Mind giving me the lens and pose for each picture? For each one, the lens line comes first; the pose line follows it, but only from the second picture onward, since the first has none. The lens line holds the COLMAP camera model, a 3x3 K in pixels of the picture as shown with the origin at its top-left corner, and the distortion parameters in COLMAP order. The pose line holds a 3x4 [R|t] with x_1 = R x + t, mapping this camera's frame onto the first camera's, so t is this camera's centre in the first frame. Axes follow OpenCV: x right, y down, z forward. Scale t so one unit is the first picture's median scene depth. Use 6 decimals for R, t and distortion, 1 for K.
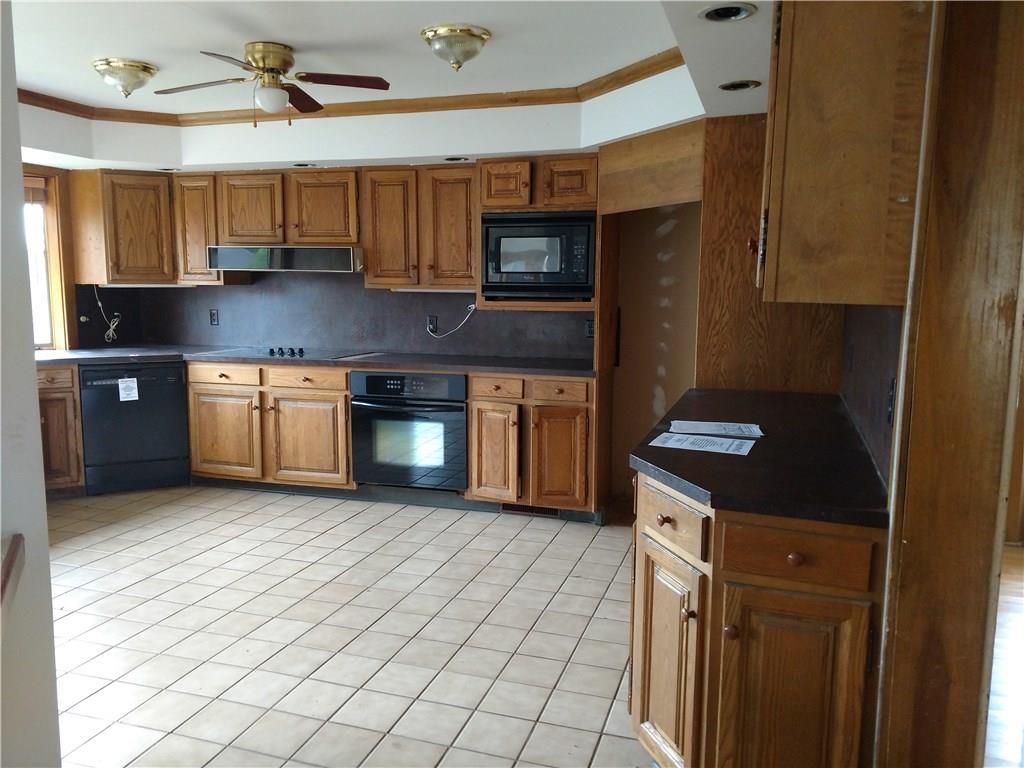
lens RADIAL K [[846.9, 0, 512.0], [0, 846.9, 384.0], [0, 0, 1]] dist [0.164190, -0.332147]
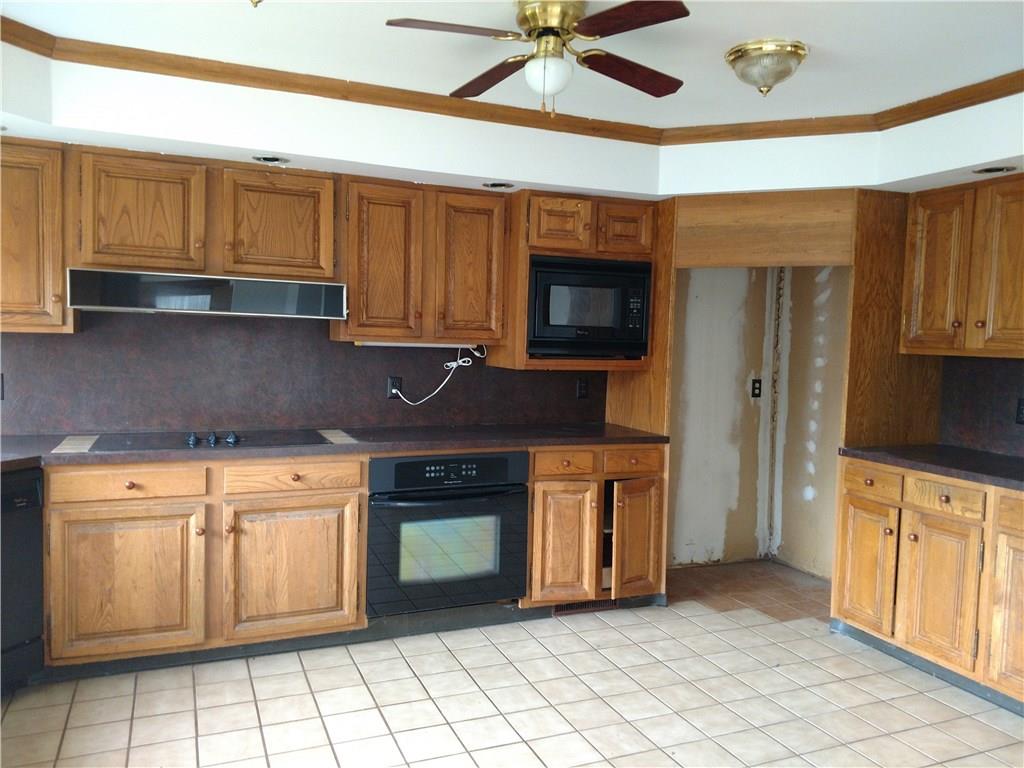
lens RADIAL K [[846.9, 0, 512.0], [0, 846.9, 384.0], [0, 0, 1]] dist [0.164190, -0.332147]
pose [[0.722844, -0.025111, 0.690555, -0.587935], [0.059280, 0.997909, -0.025764, -0.051702], [-0.688464, 0.059559, 0.722821, 0.401165]]
